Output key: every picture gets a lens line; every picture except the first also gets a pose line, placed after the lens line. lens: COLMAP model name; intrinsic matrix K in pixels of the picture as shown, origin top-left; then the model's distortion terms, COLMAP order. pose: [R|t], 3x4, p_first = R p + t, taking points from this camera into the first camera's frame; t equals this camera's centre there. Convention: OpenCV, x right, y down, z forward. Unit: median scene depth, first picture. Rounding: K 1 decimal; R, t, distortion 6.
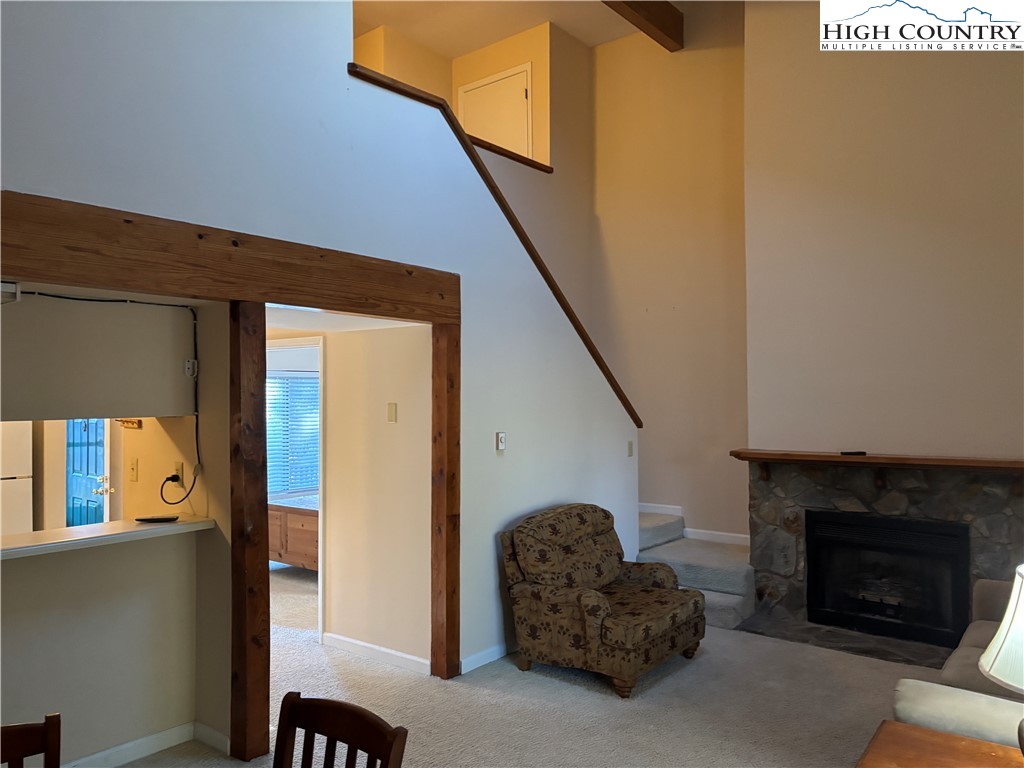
lens RADIAL K [[769.5, 0, 516.7], [0, 769.5, 391.6], [0, 0, 1]] dist [0.054580, -0.056136]
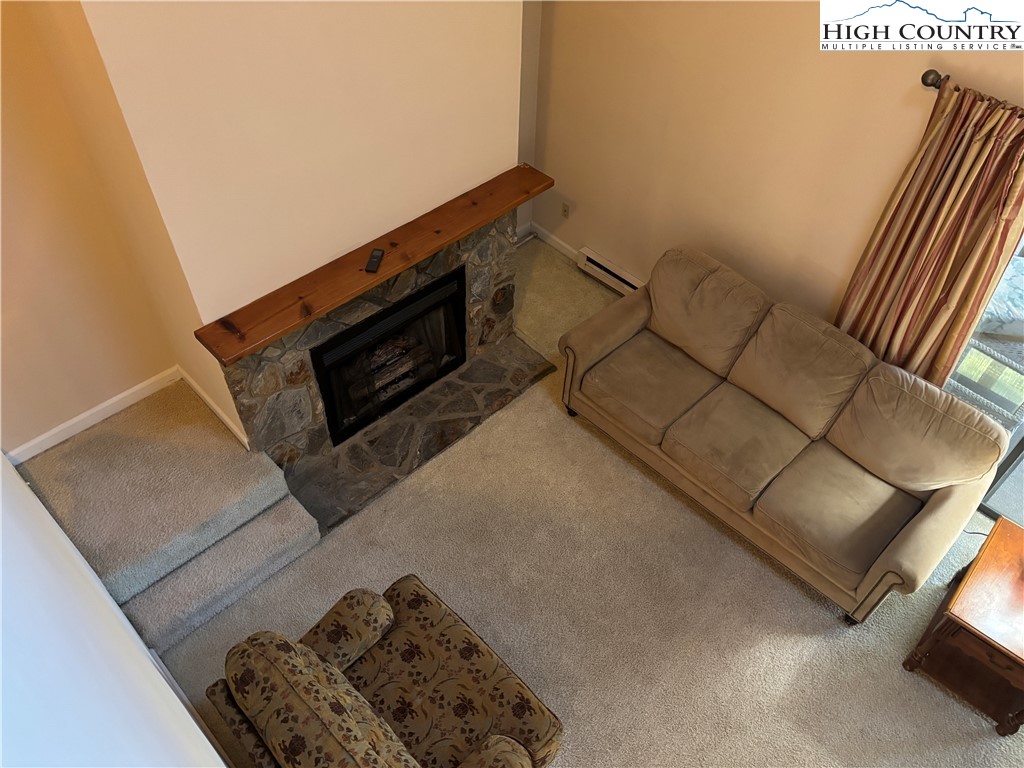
lens RADIAL K [[772.0, 0, 523.9], [0, 772.0, 387.1], [0, 0, 1]] dist [0.062293, -0.060887]
pose [[0.114759, -0.736481, 0.666653, -0.102279], [-0.052527, 0.665649, 0.744414, -0.413512], [-0.992004, -0.120445, 0.037704, 0.941584]]
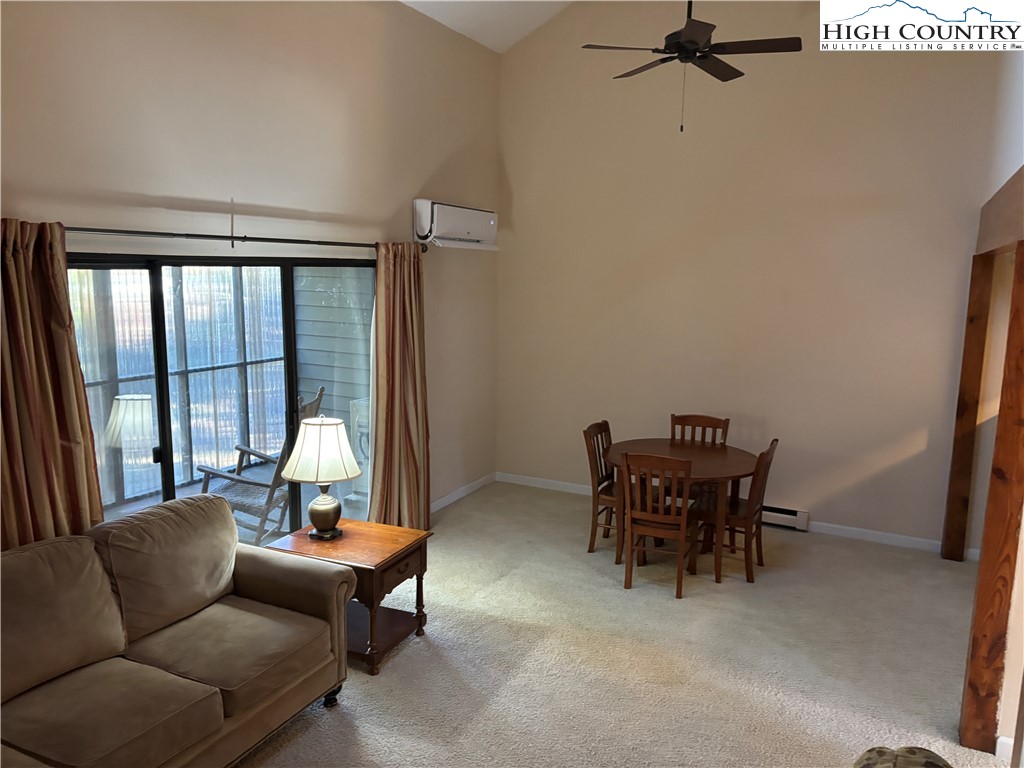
lens RADIAL K [[769.5, 0, 516.7], [0, 769.5, 391.6], [0, 0, 1]] dist [0.054580, -0.056136]
pose [[-0.978095, 0.020070, -0.207188, 0.288108], [-0.011075, 0.988914, 0.148075, -0.056260], [0.207863, 0.147126, -0.967030, 1.325976]]
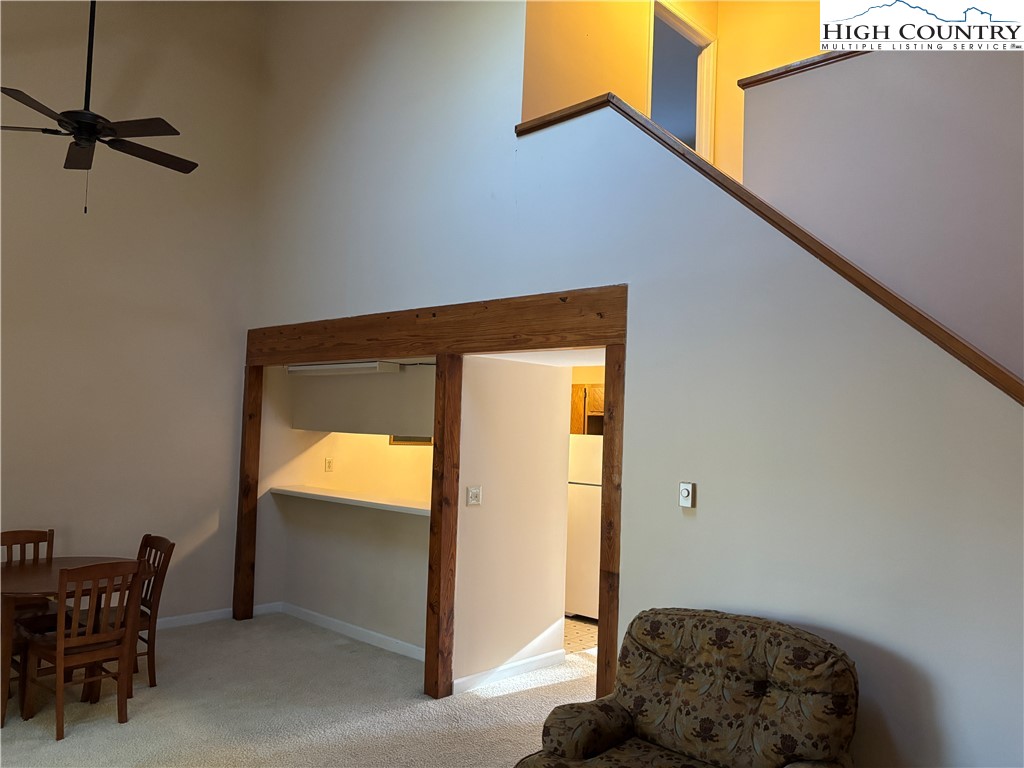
lens RADIAL K [[769.5, 0, 516.7], [0, 769.5, 391.6], [0, 0, 1]] dist [0.054580, -0.056136]
pose [[-0.076389, -0.041382, -0.996219, 0.760665], [-0.021273, 0.998979, -0.039866, 0.000034], [0.996851, 0.018147, -0.077191, 0.948942]]
